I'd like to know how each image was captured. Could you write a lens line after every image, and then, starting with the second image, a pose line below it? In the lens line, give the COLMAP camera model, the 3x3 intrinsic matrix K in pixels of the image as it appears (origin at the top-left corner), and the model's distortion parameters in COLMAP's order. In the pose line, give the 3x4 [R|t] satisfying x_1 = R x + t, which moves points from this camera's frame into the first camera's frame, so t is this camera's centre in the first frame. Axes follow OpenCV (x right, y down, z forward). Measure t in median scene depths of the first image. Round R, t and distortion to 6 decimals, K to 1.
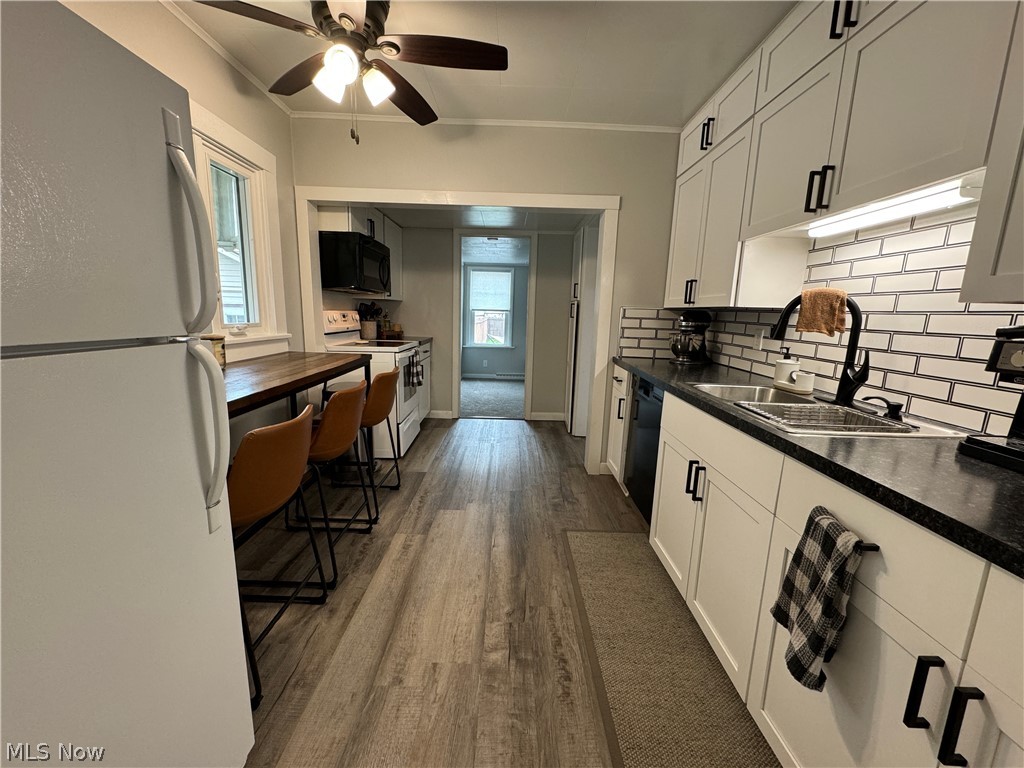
lens RADIAL K [[411.0, 0, 512.0], [0, 411.0, 384.0], [0, 0, 1]] dist [0.000087, 0.000100]
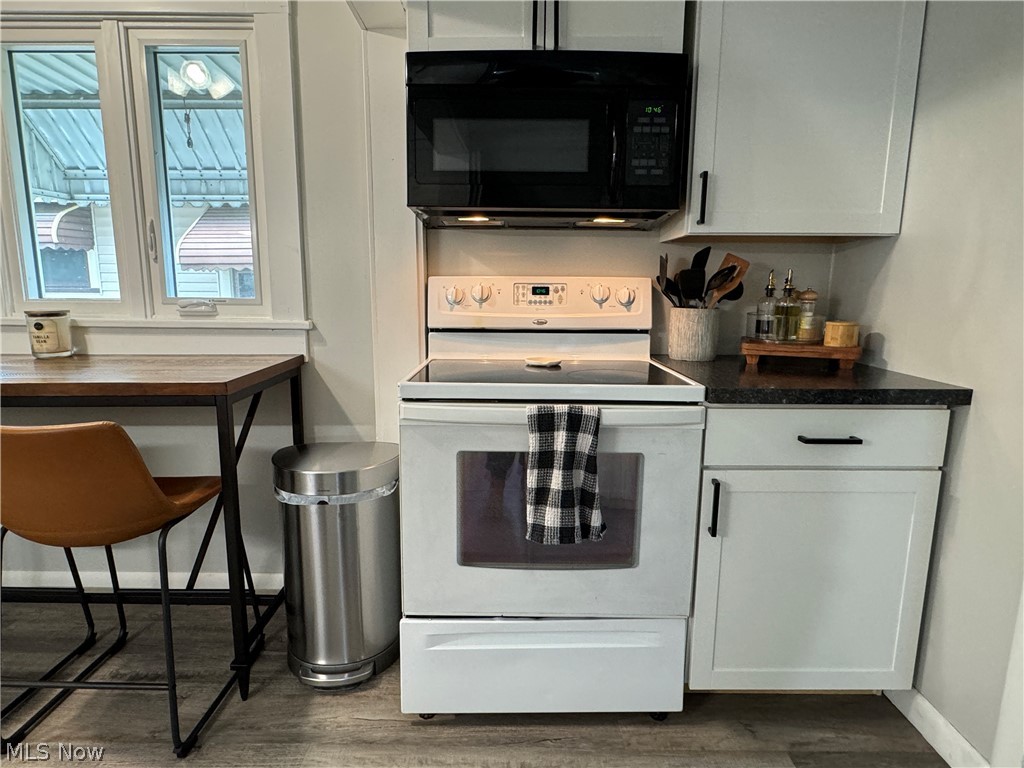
lens RADIAL K [[573.2, 0, 512.0], [0, 573.2, 384.0], [0, 0, 1]] dist [-0.004423, 0.000448]
pose [[-0.019889, 0.142676, -0.989570, 0.179593], [-0.177661, 0.973509, 0.143931, -0.202012], [0.983891, 0.178671, 0.005986, 1.309899]]
